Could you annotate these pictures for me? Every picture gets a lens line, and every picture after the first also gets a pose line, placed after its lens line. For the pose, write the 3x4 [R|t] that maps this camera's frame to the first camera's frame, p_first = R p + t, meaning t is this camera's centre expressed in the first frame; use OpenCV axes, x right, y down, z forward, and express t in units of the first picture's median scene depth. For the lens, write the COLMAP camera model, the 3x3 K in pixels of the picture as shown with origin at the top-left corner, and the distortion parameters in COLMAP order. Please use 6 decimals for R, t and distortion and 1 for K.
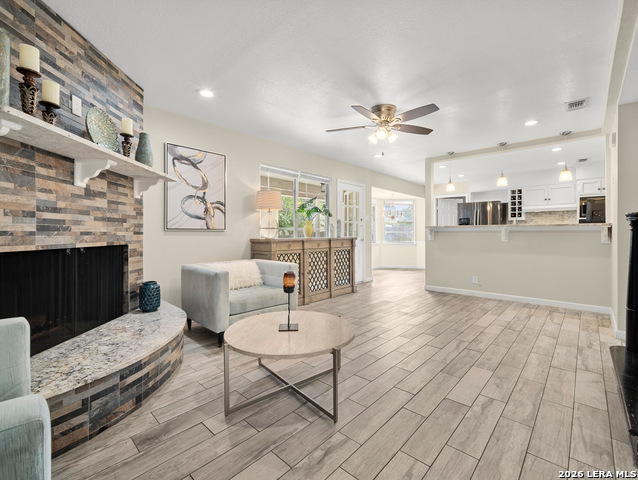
lens RADIAL K [[286.6, 0, 310.1], [0, 286.6, 229.1], [0, 0, 1]] dist [-0.013777, -0.000216]
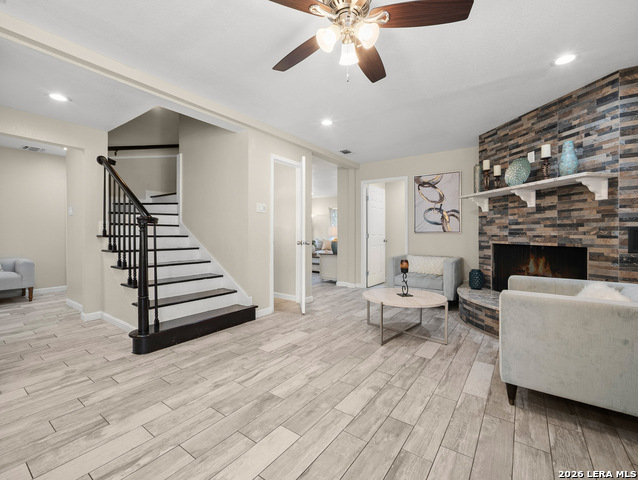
lens RADIAL K [[286.6, 0, 317.9], [0, 286.6, 237.5], [0, 0, 1]] dist [-0.013777, -0.000216]
pose [[-0.987767, -0.006019, -0.155821, 0.578877], [-0.005777, 0.999981, -0.002006, 0.029773], [0.155830, -0.001081, -0.987783, 2.221988]]
